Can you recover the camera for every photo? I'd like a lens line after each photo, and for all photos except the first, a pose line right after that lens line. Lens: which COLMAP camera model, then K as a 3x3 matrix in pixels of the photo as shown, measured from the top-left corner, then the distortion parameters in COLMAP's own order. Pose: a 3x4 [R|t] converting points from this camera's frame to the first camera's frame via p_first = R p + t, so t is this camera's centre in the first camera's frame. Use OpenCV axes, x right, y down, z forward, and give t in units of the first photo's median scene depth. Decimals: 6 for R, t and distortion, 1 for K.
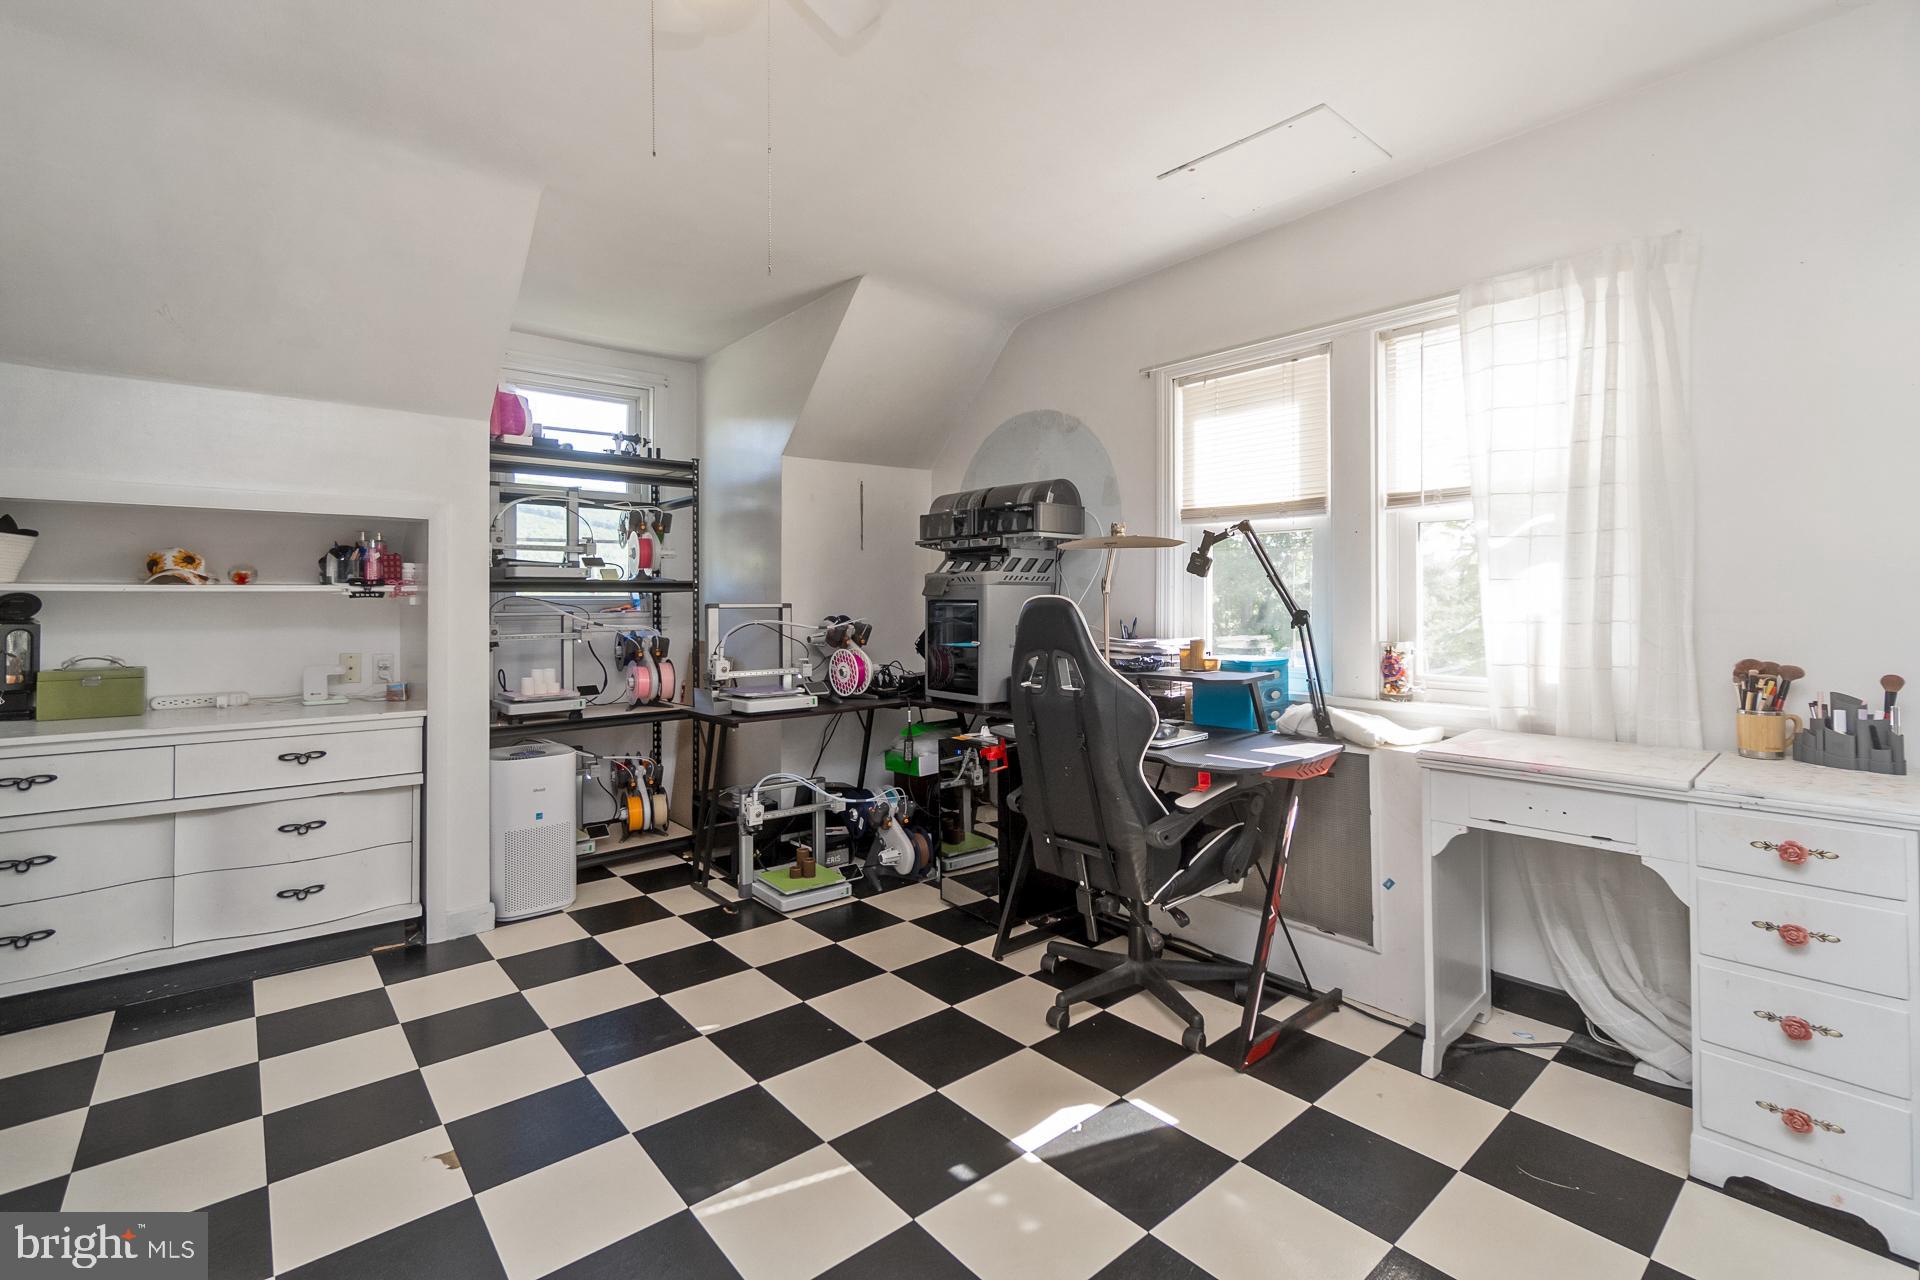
lens RADIAL K [[861.5, 0, 940.1], [0, 861.5, 597.3], [0, 0, 1]] dist [0.000118, 0.000232]
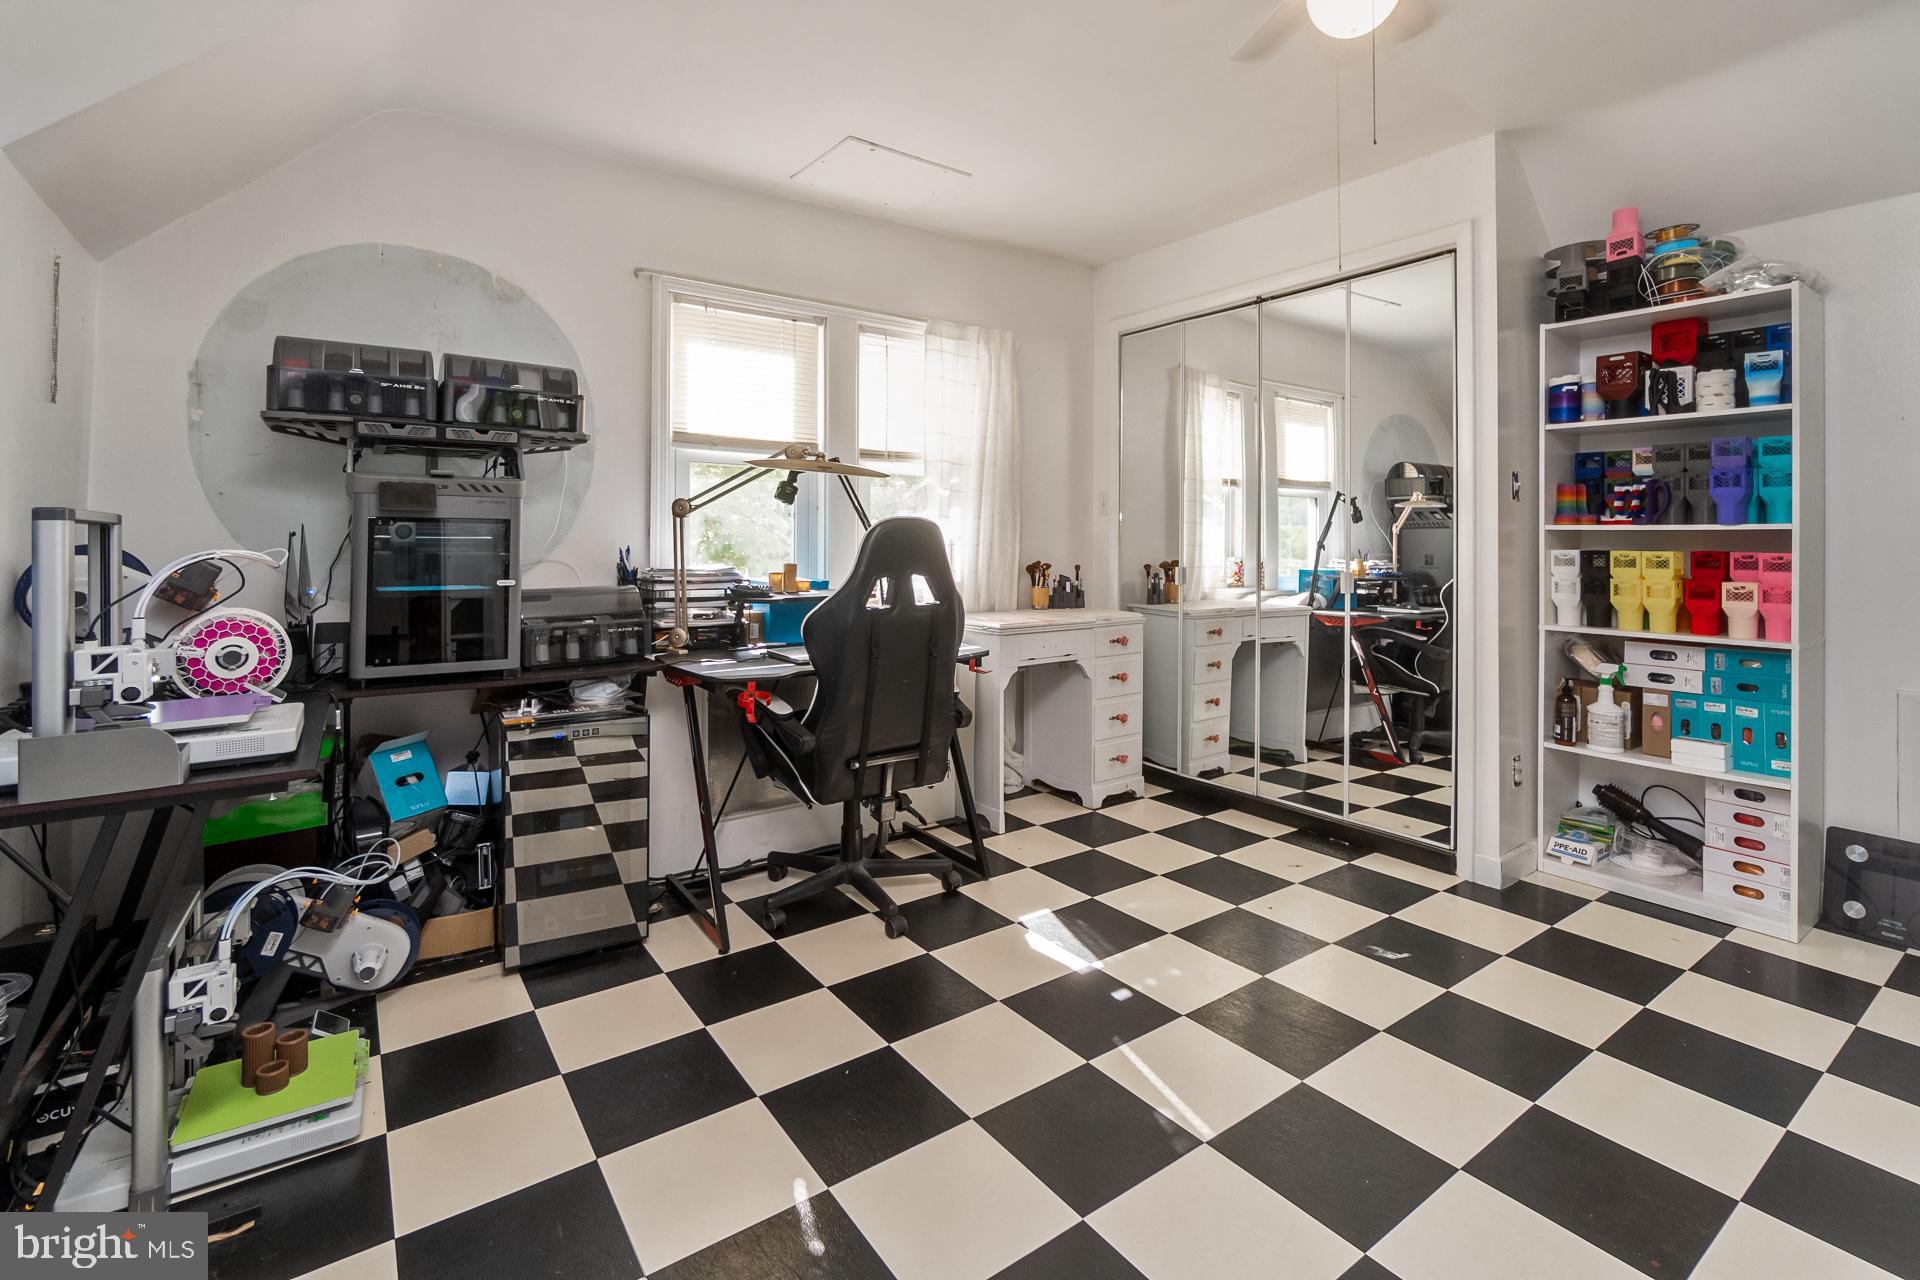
lens RADIAL K [[872.1, 0, 960.3], [0, 872.1, 540.0], [0, 0, 1]] dist [0.000797, 0.000233]
pose [[0.079104, 0.007767, 0.996836, -0.926711], [-0.004377, 0.999963, -0.007444, 0.033713], [-0.996857, -0.003774, 0.079135, 0.864643]]
